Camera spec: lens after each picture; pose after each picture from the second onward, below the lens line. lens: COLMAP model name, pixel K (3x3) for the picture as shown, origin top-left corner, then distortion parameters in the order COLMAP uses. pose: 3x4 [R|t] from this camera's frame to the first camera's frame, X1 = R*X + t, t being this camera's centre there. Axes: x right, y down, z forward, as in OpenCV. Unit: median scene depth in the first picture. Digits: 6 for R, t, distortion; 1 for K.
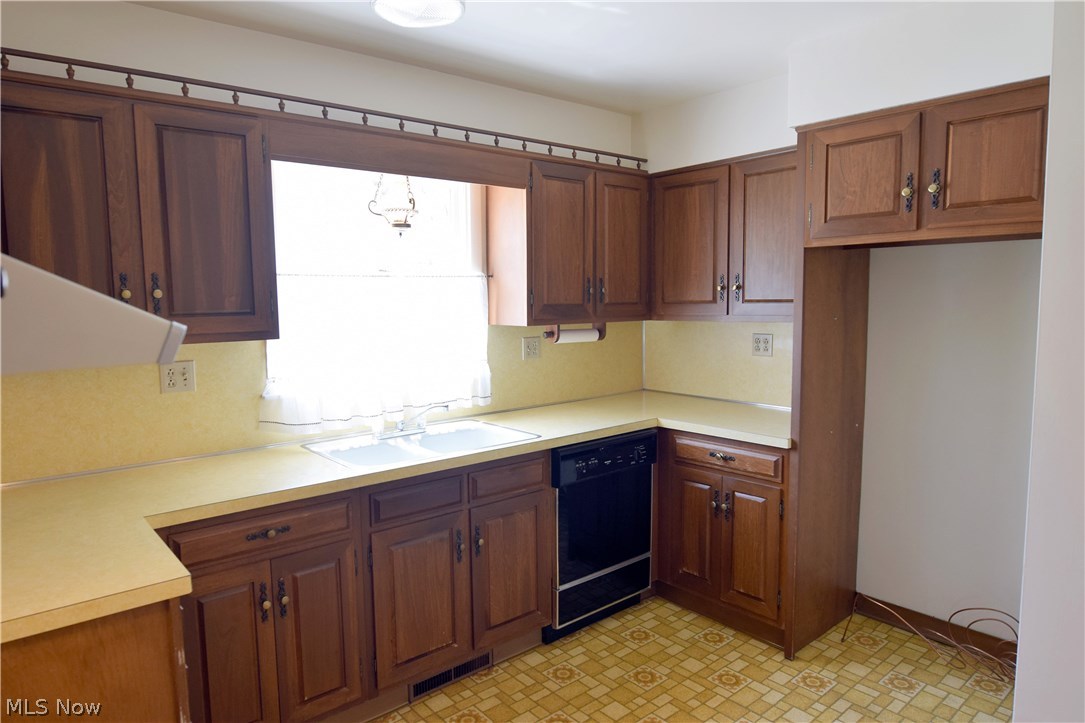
lens RADIAL K [[705.2, 0, 531.9], [0, 705.2, 363.2], [0, 0, 1]] dist [-0.012106, -0.007979]
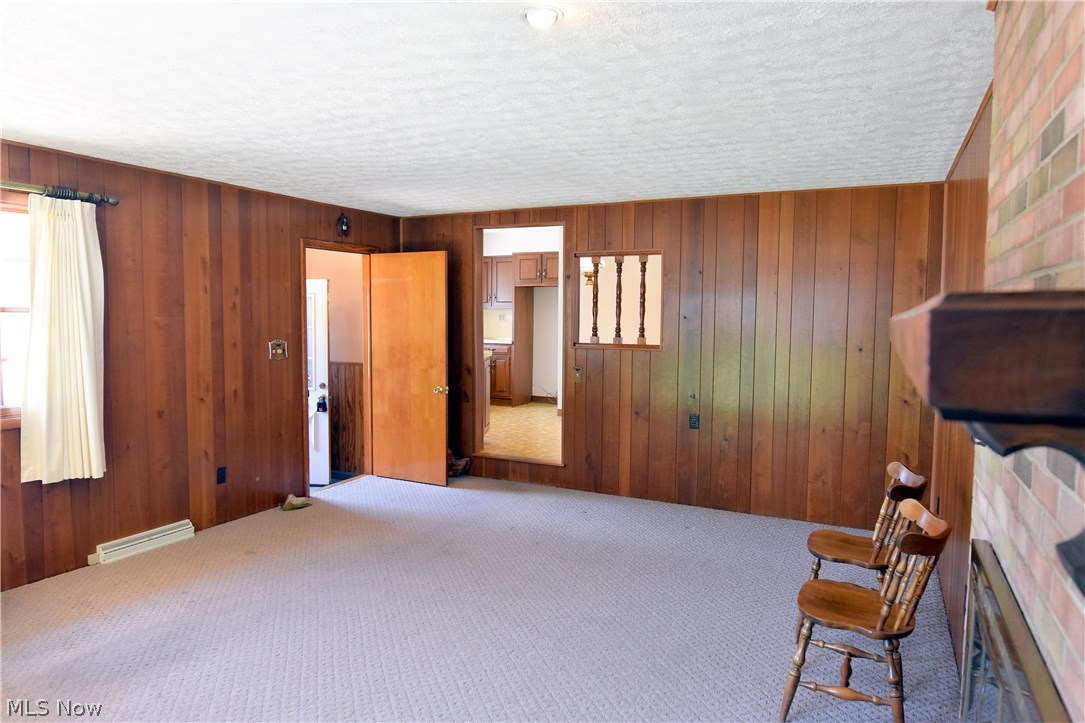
lens RADIAL K [[705.2, 0, 546.5], [0, 705.2, 366.2], [0, 0, 1]] dist [-0.012106, -0.007979]
pose [[0.916116, -0.007420, 0.400845, -0.814575], [0.017259, 0.999632, -0.020941, 0.286980], [-0.400542, 0.026102, 0.915906, -2.103162]]
